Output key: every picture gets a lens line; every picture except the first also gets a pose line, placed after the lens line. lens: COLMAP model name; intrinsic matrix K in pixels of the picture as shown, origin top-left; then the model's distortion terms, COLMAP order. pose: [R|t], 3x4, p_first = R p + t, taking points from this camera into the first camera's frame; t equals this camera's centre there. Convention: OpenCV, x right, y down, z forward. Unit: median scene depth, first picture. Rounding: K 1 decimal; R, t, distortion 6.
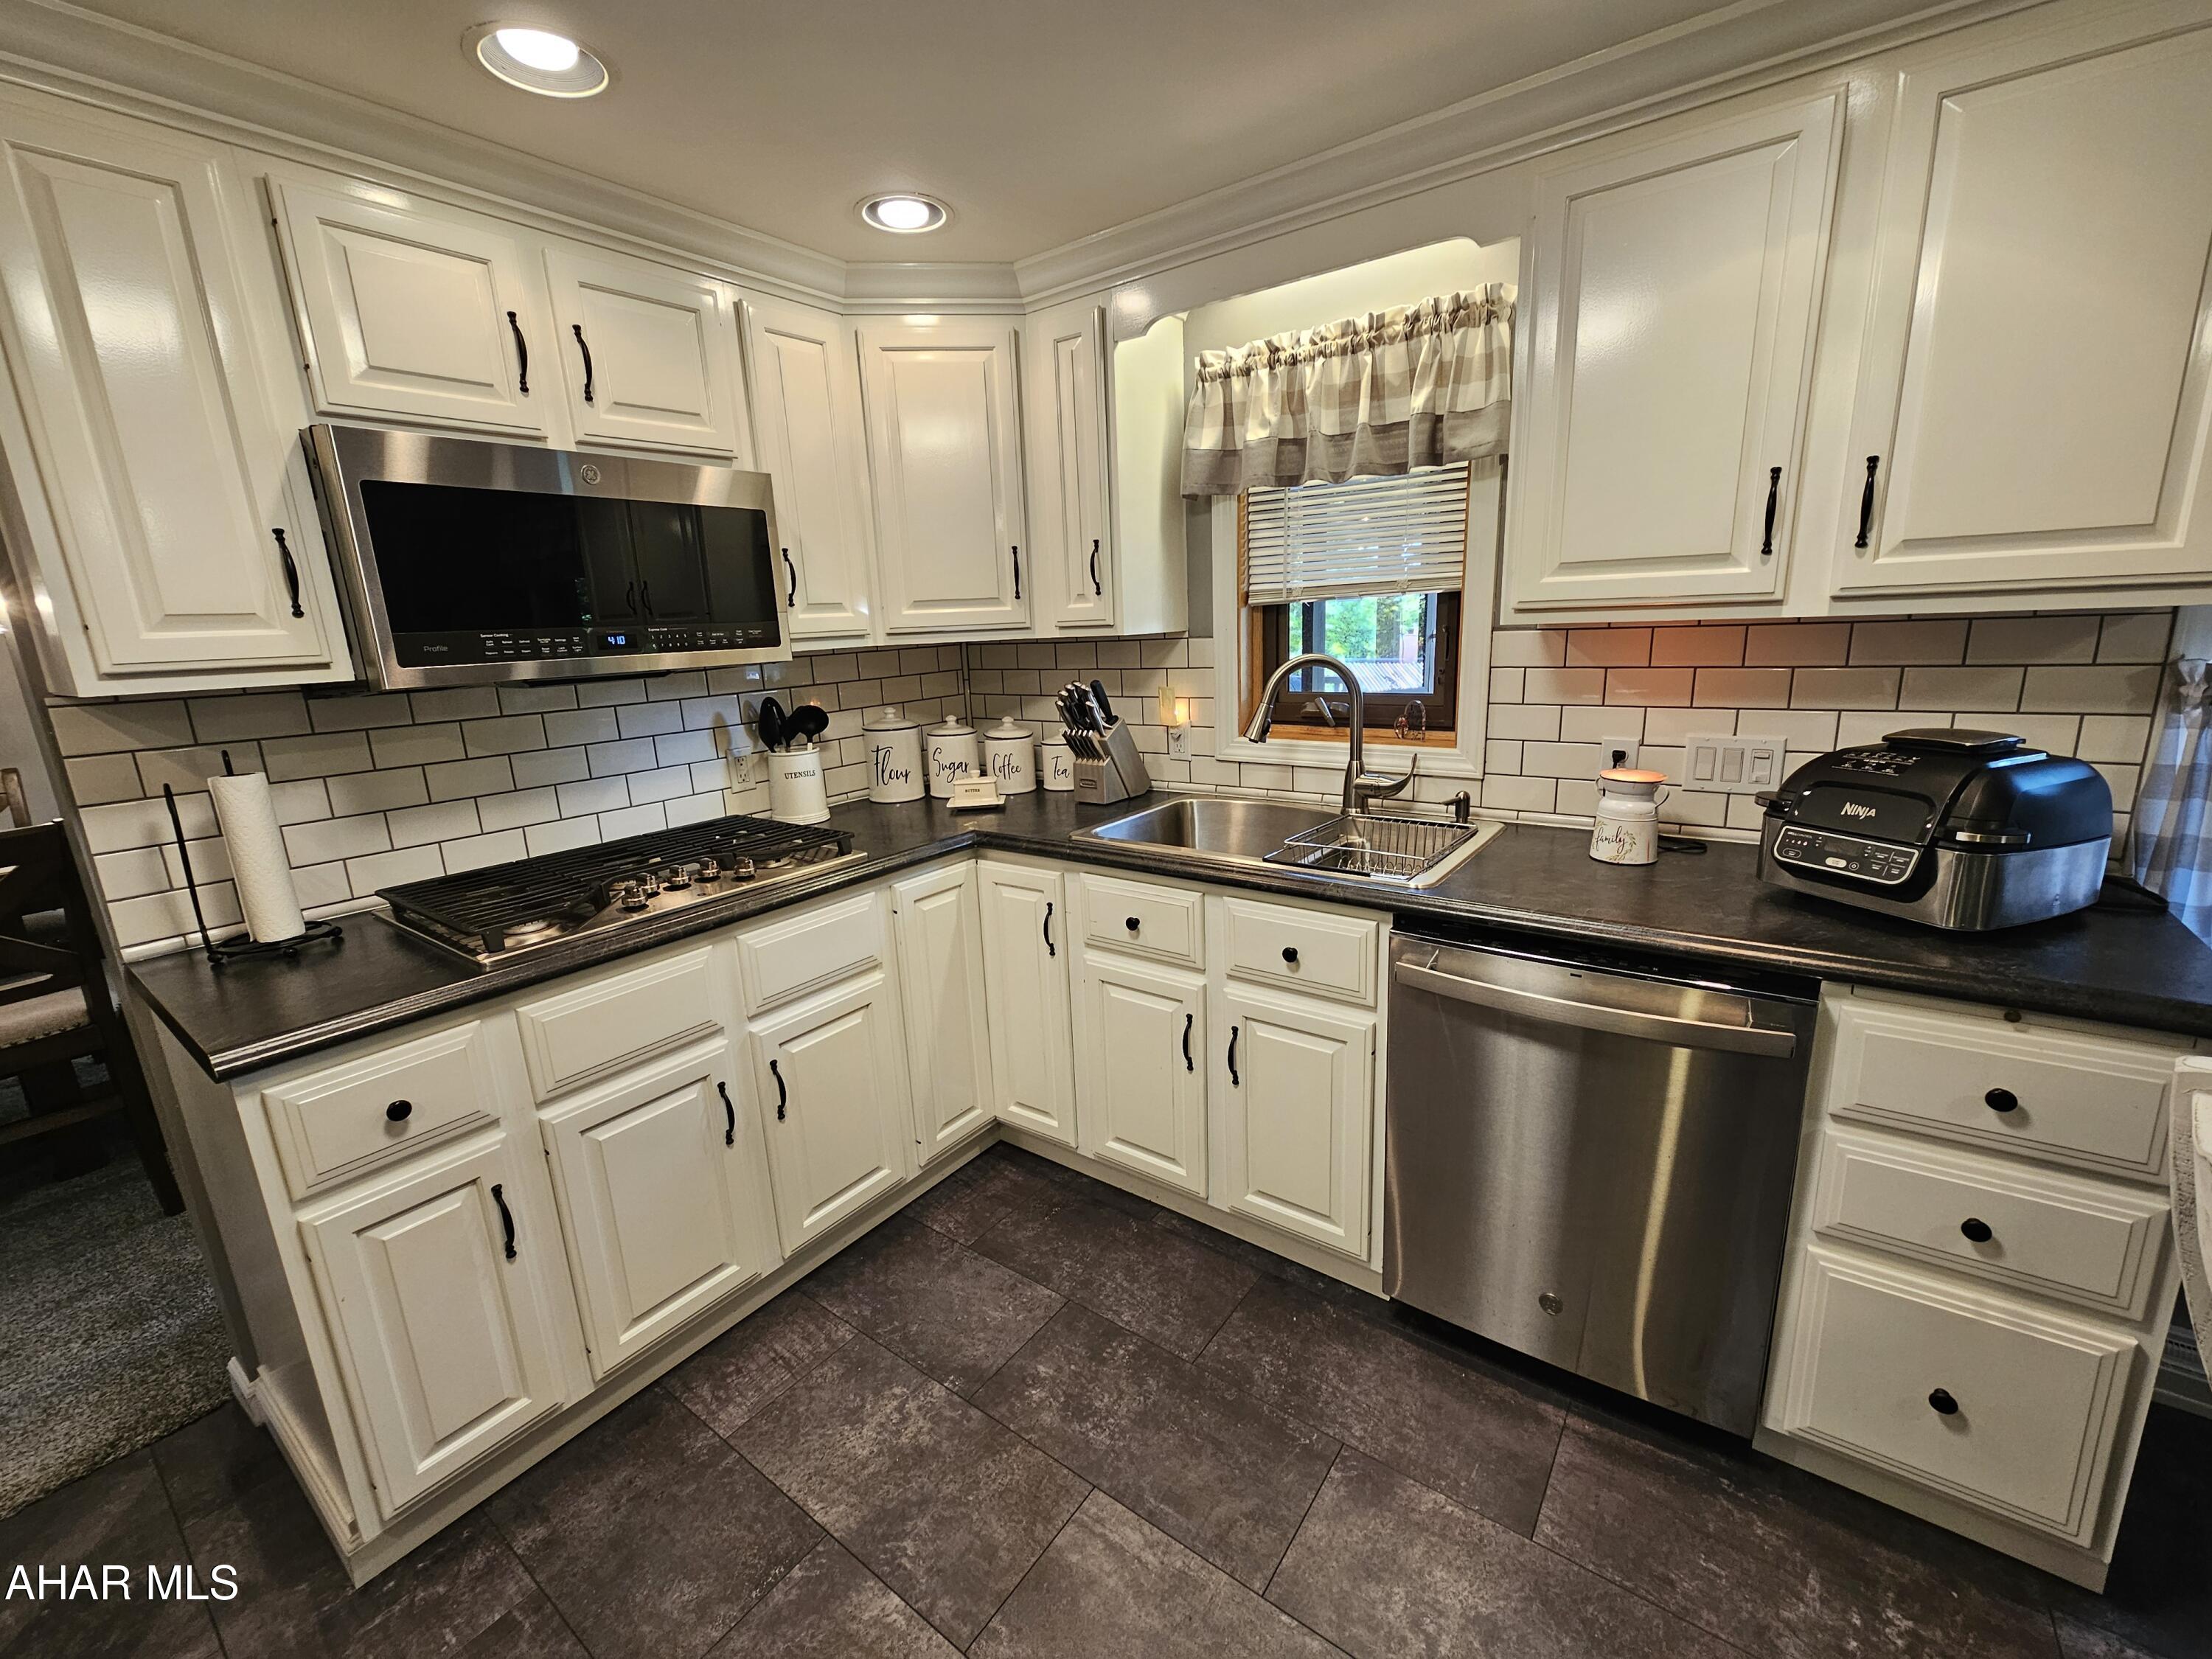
lens RADIAL K [[908.1, 0, 1104.5], [0, 908.1, 829.8], [0, 0, 1]] dist [-0.001220, -0.000499]
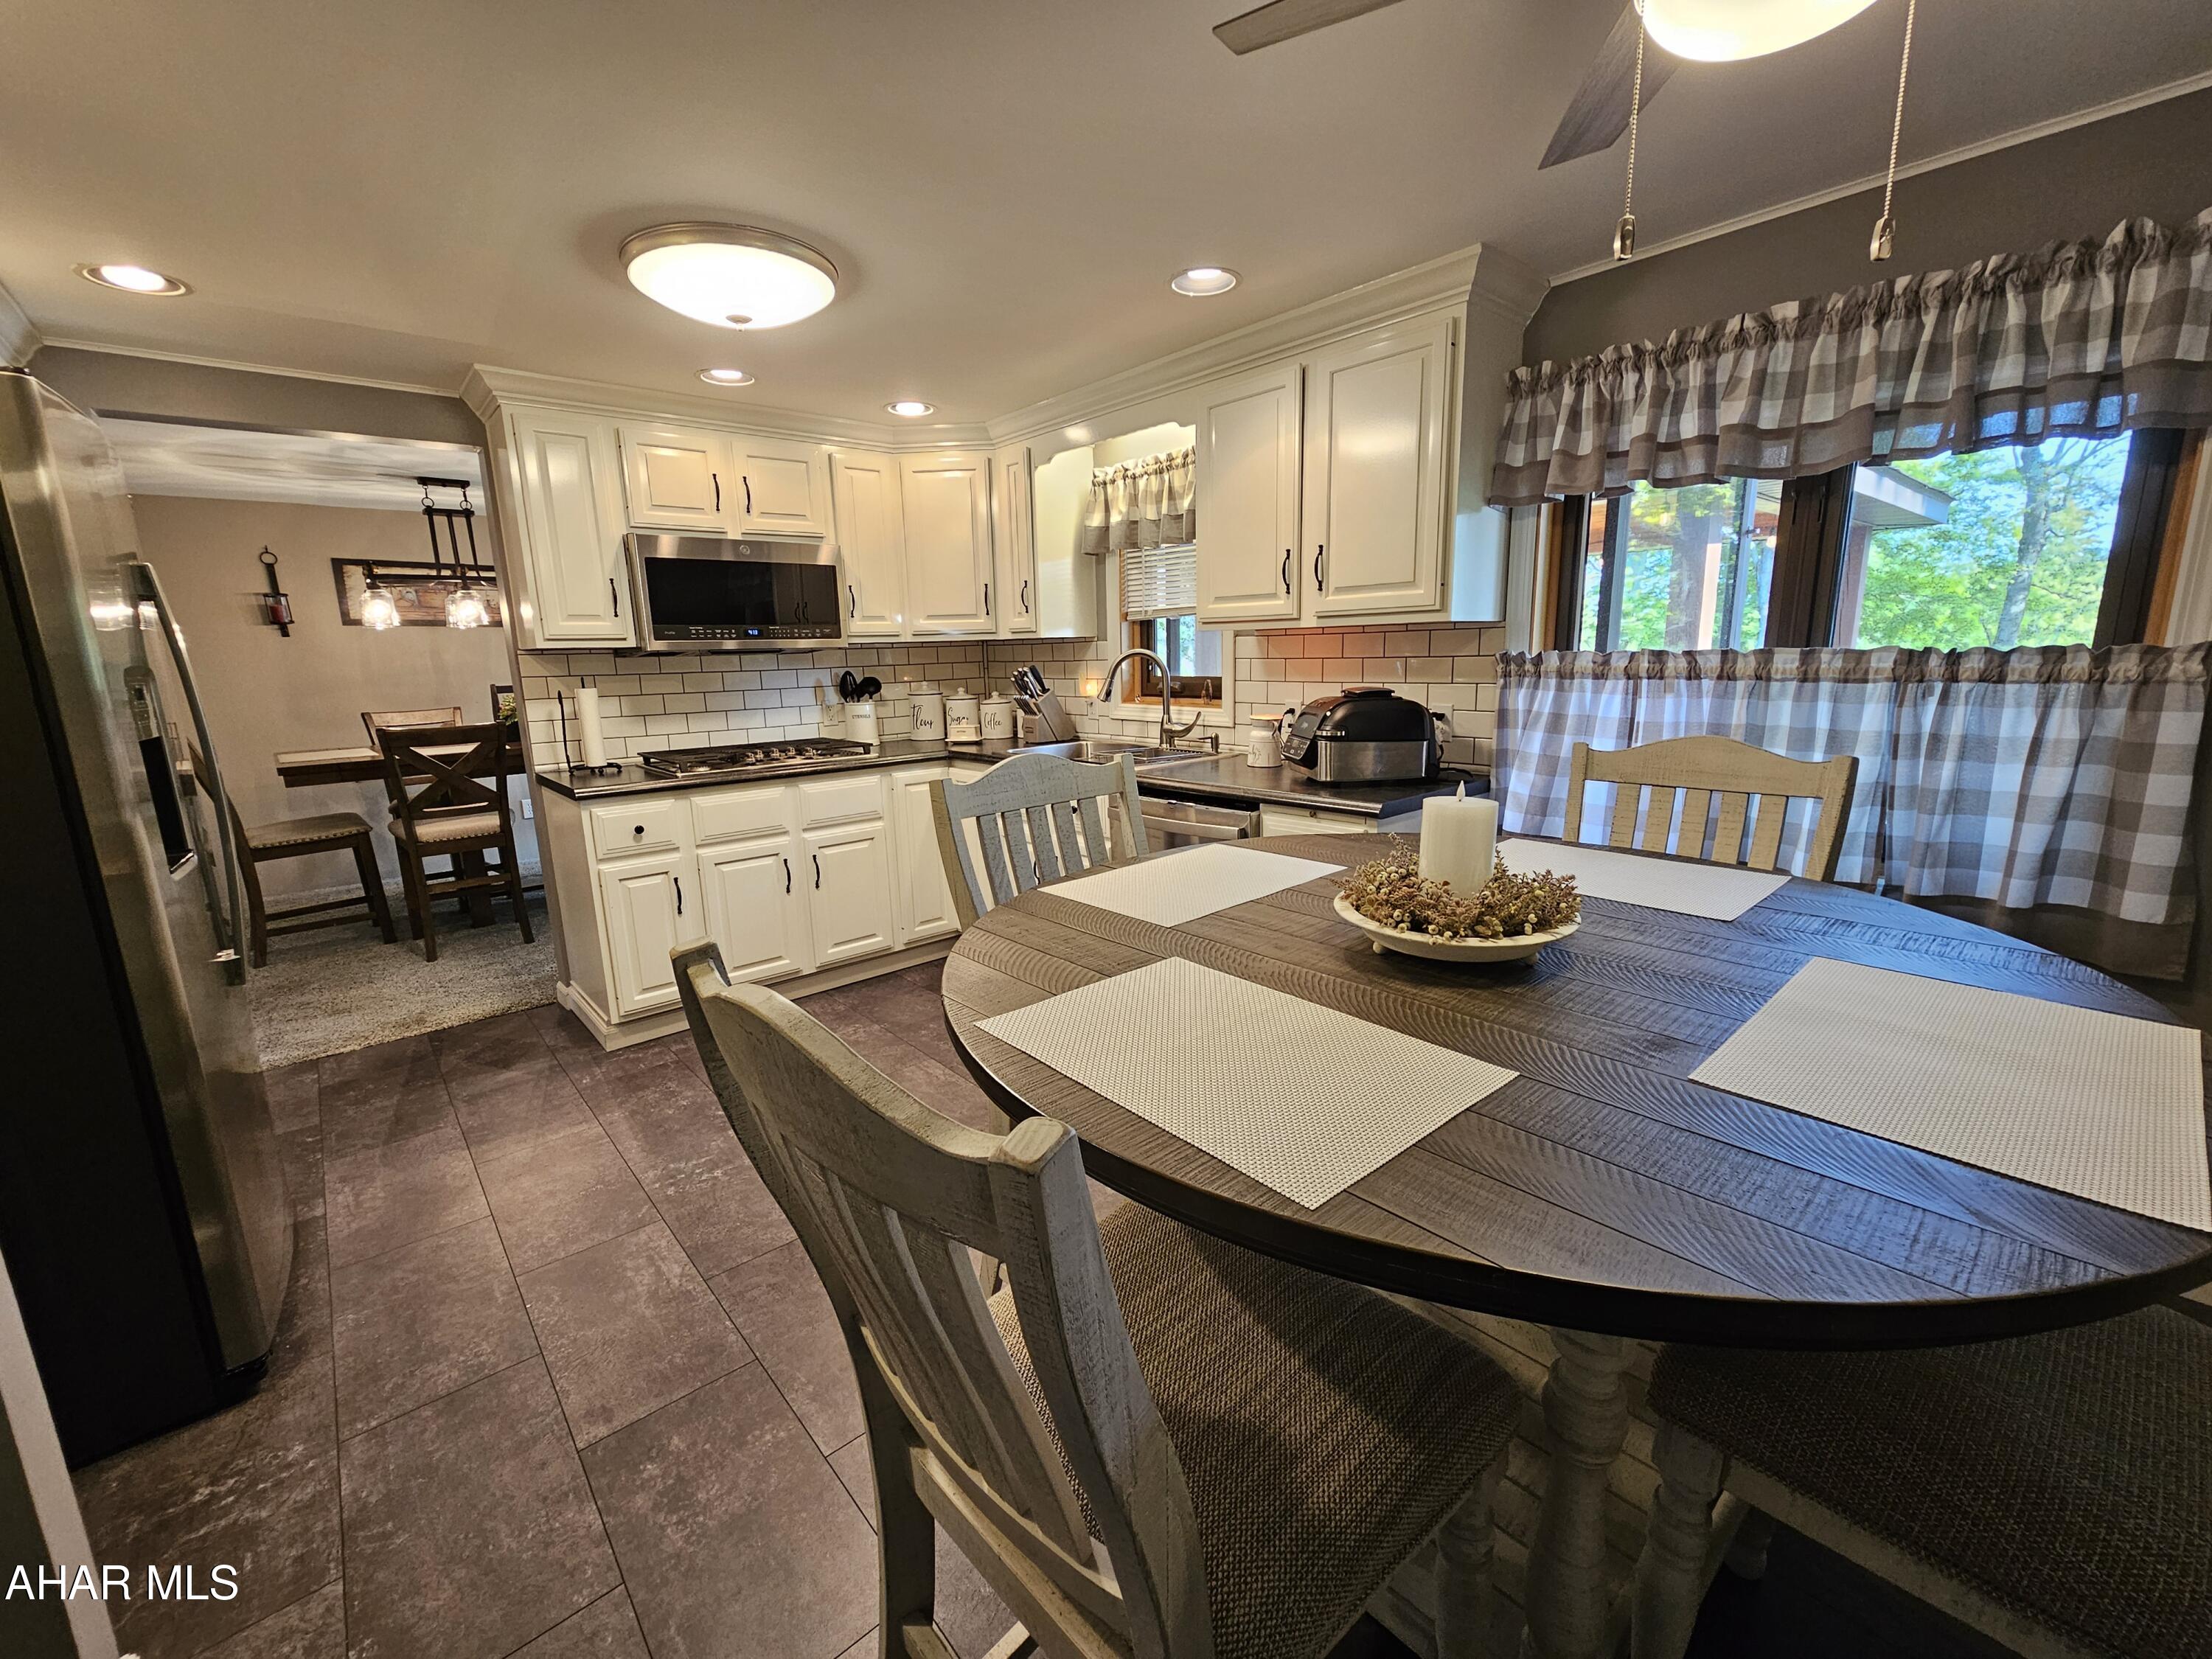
lens RADIAL K [[908.1, 0, 1105.3], [0, 908.1, 831.9], [0, 0, 1]] dist [-0.001220, -0.000499]
pose [[0.976965, 0.060840, -0.204545, 0.526926], [-0.065334, 0.997746, -0.015284, 0.168467], [0.203154, 0.028295, 0.978738, -0.629625]]
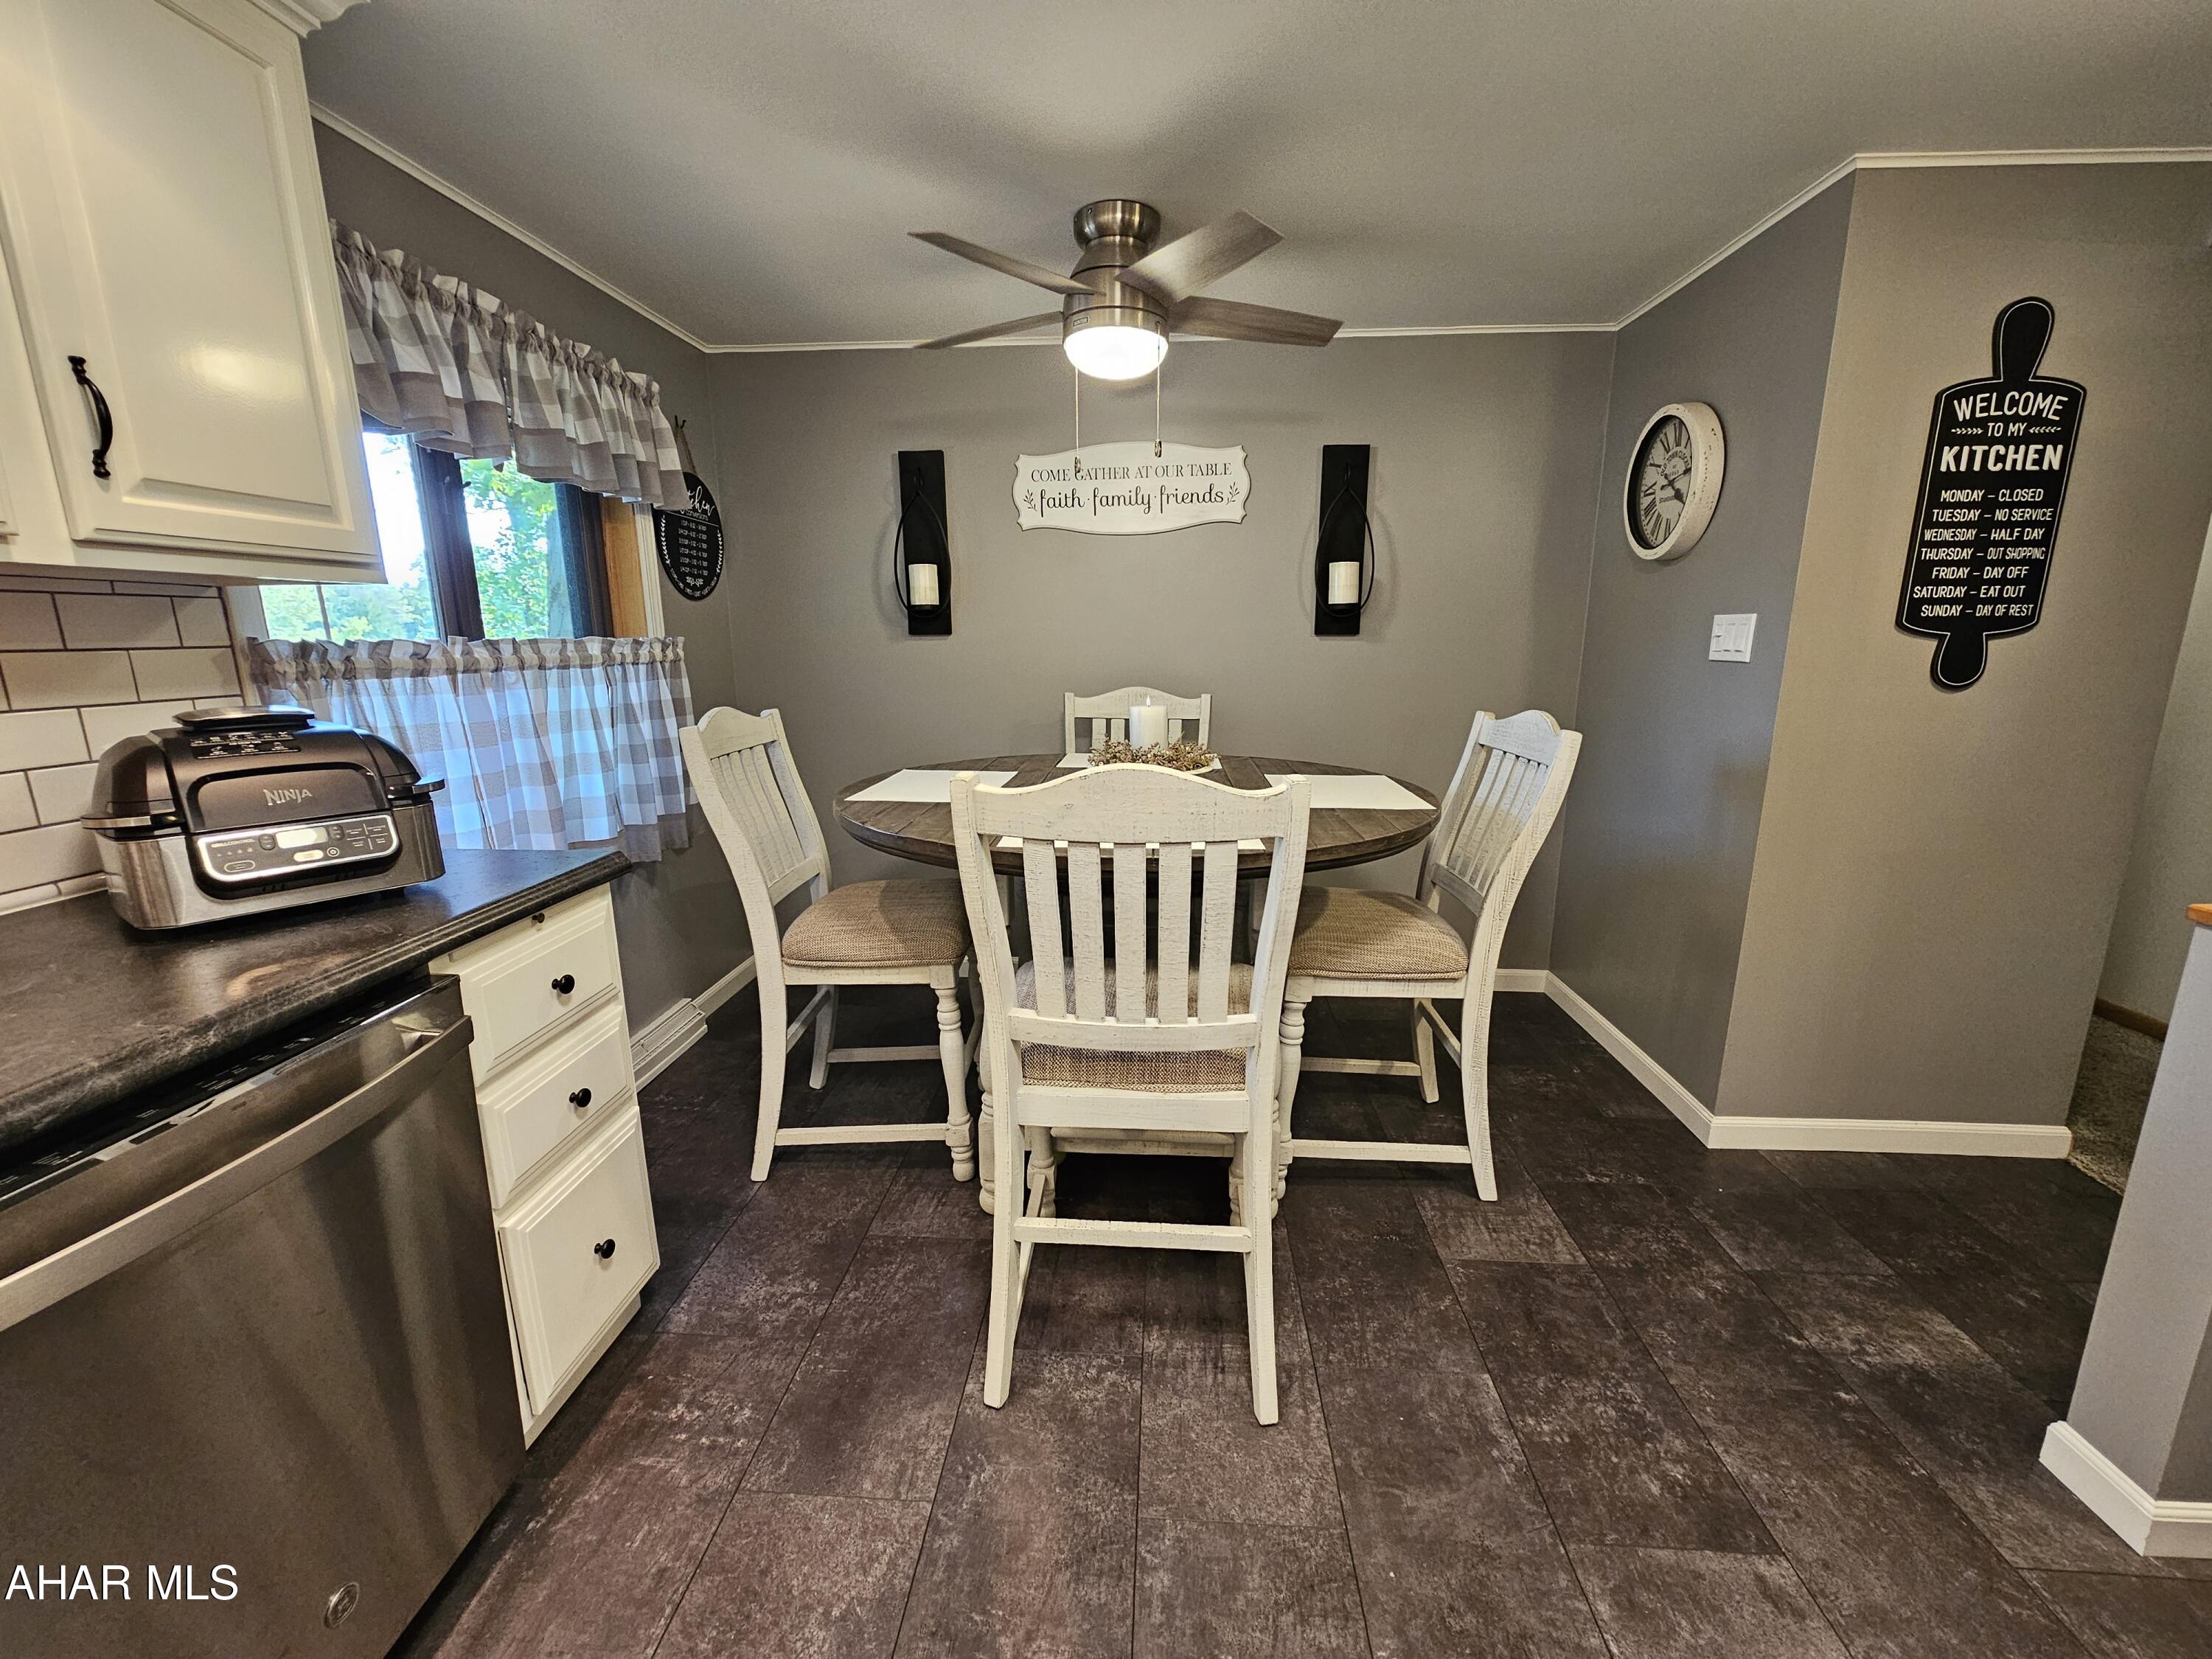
lens RADIAL K [[908.1, 0, 1128.9], [0, 908.1, 824.4], [0, 0, 1]] dist [-0.001220, -0.000499]
pose [[-0.562180, -0.119337, 0.818360, -0.211946], [0.224950, 0.930160, 0.290172, -0.040747], [-0.795834, 0.347219, -0.496072, 0.511024]]
